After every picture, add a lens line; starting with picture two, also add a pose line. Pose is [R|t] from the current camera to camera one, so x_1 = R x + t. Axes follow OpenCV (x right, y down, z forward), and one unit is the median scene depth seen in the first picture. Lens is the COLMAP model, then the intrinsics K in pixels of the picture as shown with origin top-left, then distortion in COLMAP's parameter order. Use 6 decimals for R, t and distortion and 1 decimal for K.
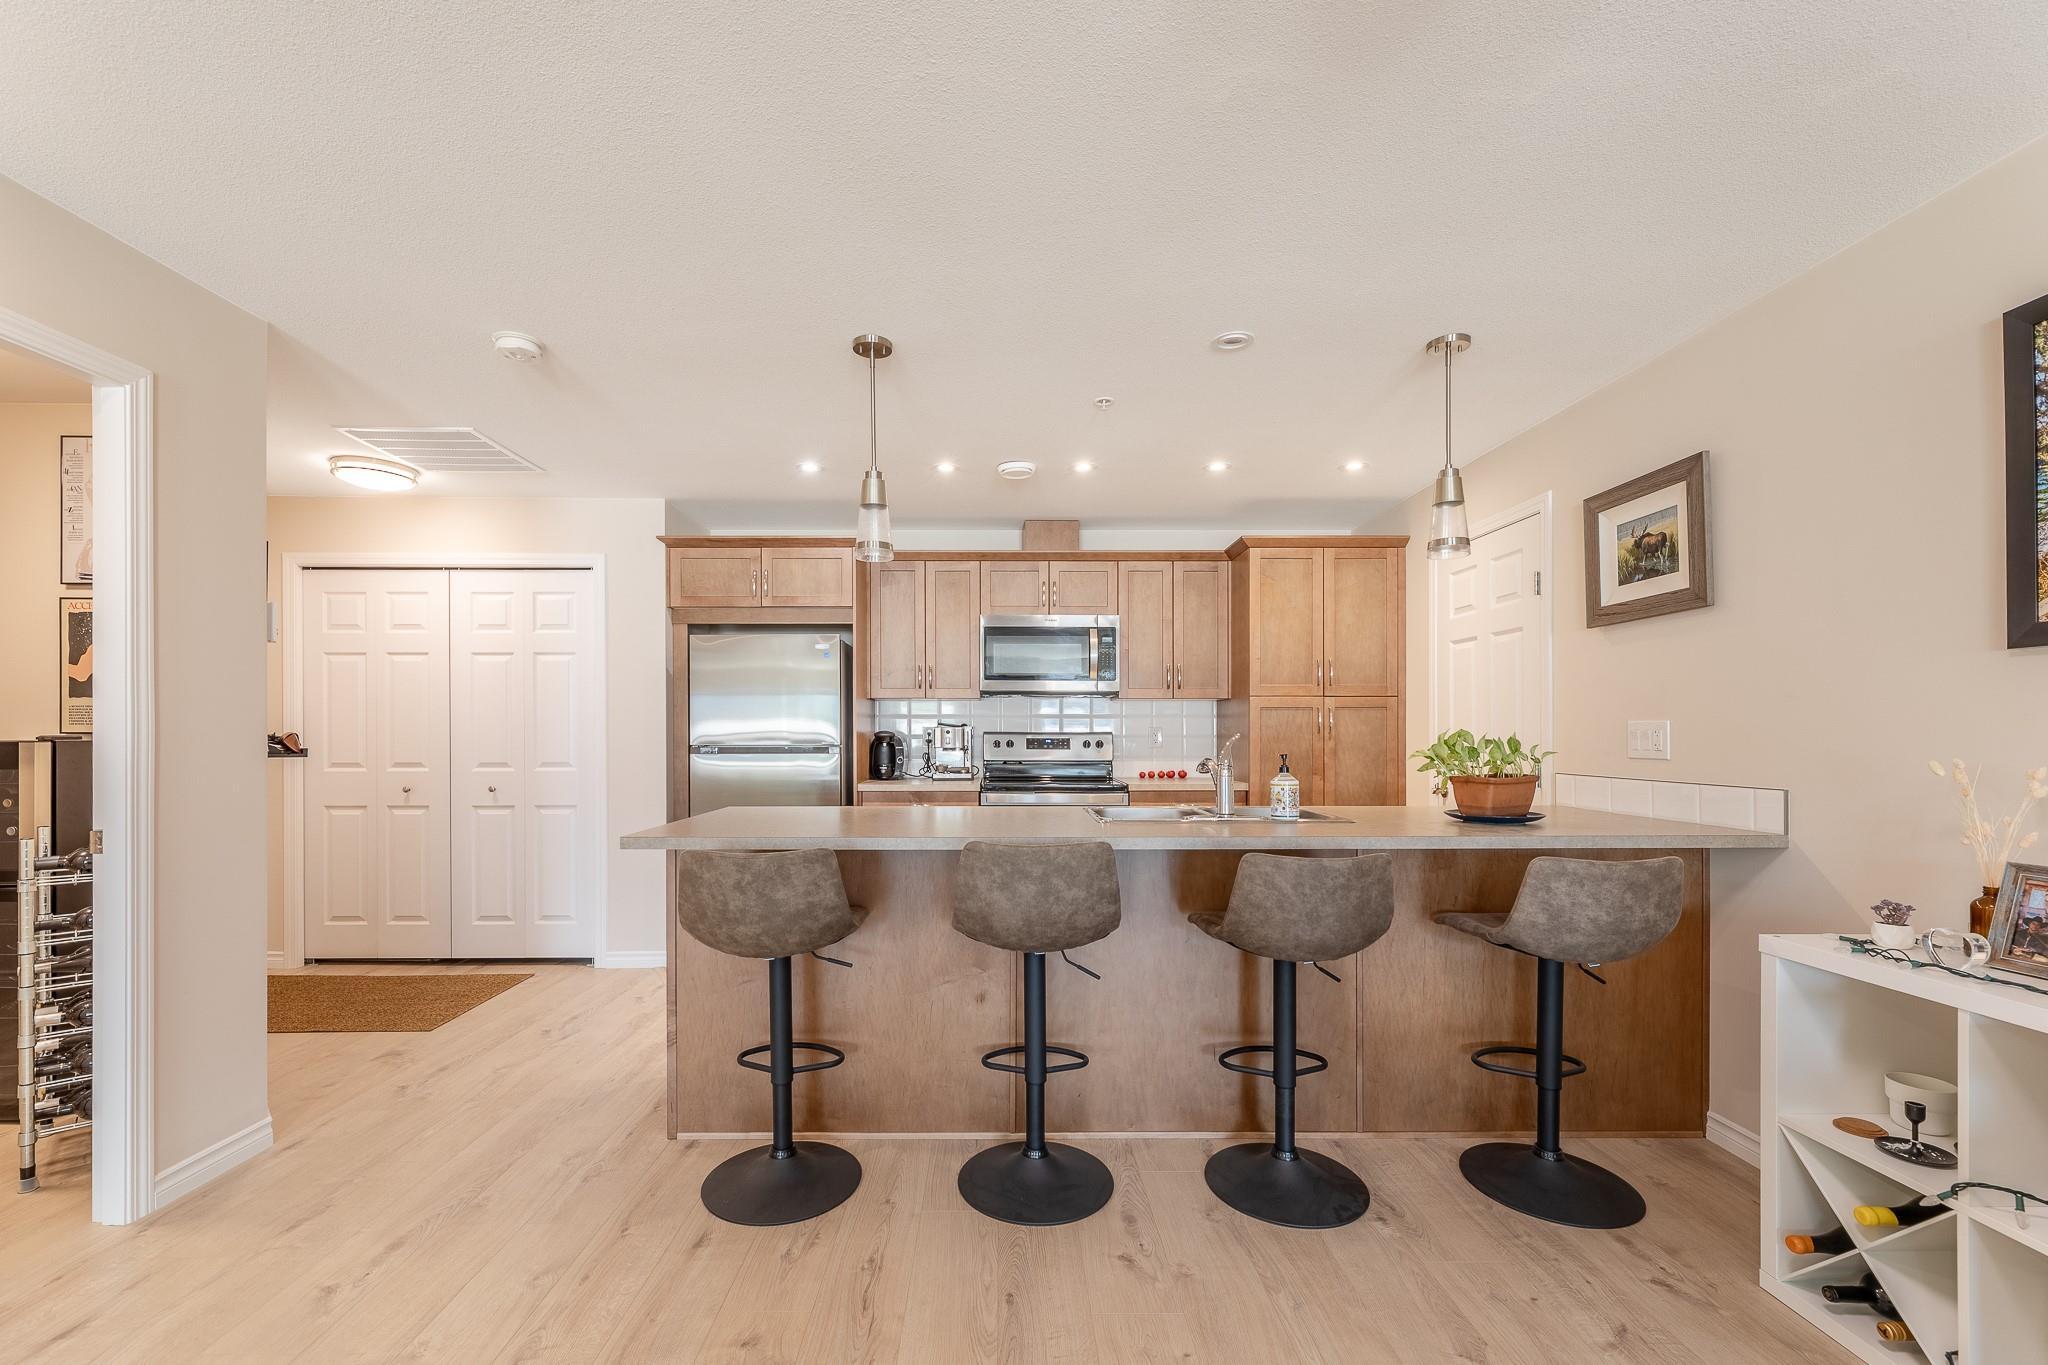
lens RADIAL K [[849.8, 0, 994.1], [0, 849.8, 746.3], [0, 0, 1]] dist [0.002131, -0.000211]
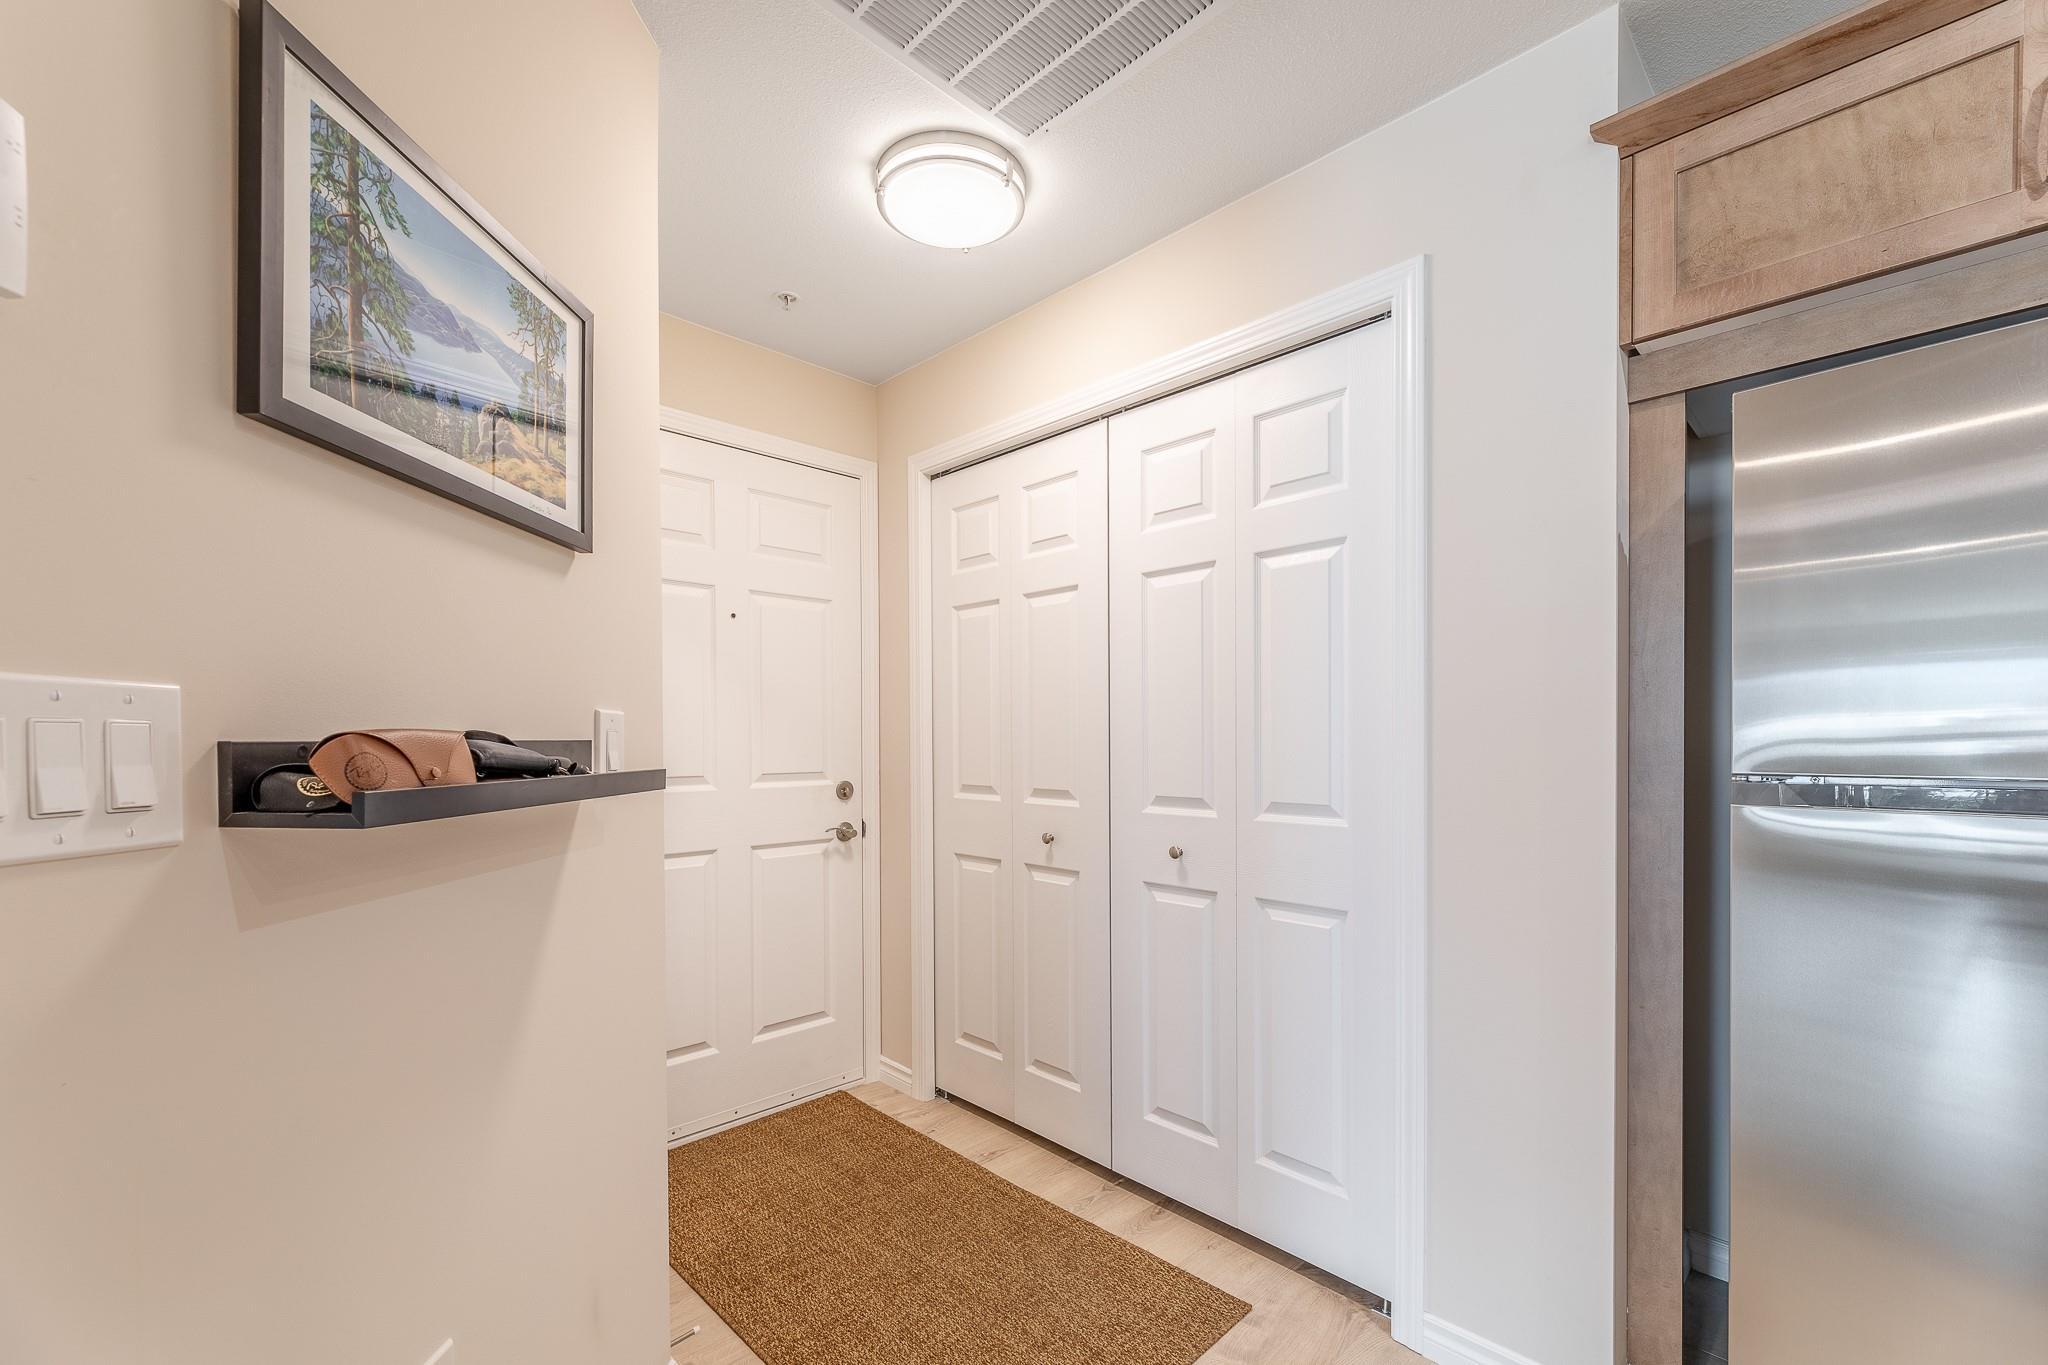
lens RADIAL K [[849.8, 0, 1007.9], [0, 849.8, 739.3], [0, 0, 1]] dist [0.002131, -0.000211]
pose [[0.678868, -0.000984, -0.734260, -0.306082], [-0.008033, 0.999929, -0.008767, -0.008510], [0.734216, 0.011850, 0.678812, 0.610544]]
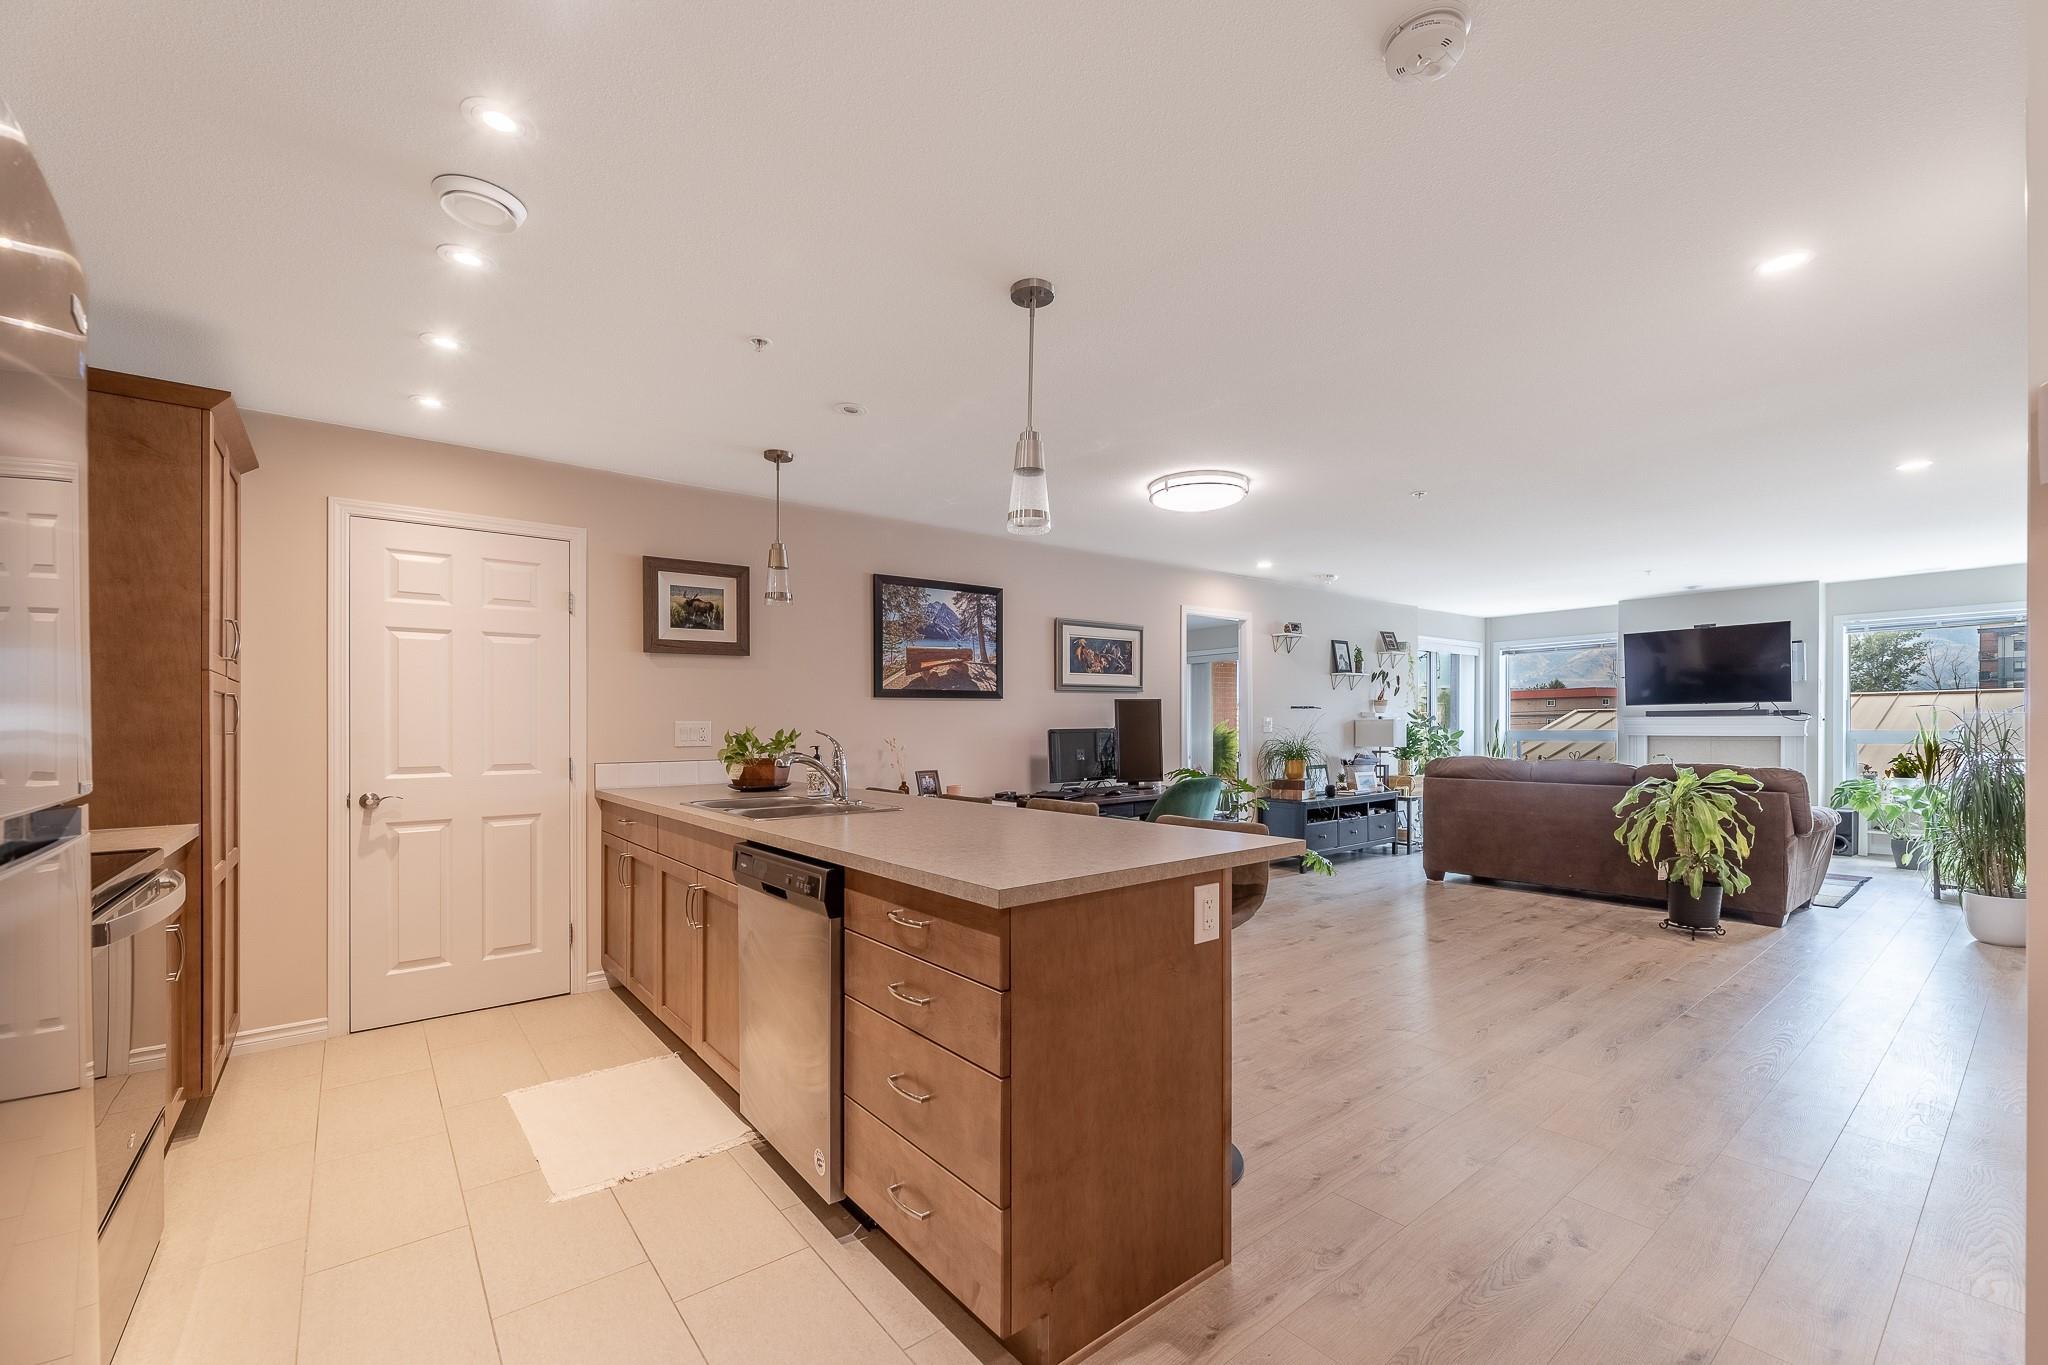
lens RADIAL K [[849.8, 0, 1037.2], [0, 849.8, 724.7], [0, 0, 1]] dist [0.002131, -0.000211]
pose [[-0.634980, 0.004571, 0.772515, -0.495808], [0.019372, 0.999762, 0.010007, -0.016198], [-0.772285, 0.021320, -0.634918, 0.922036]]
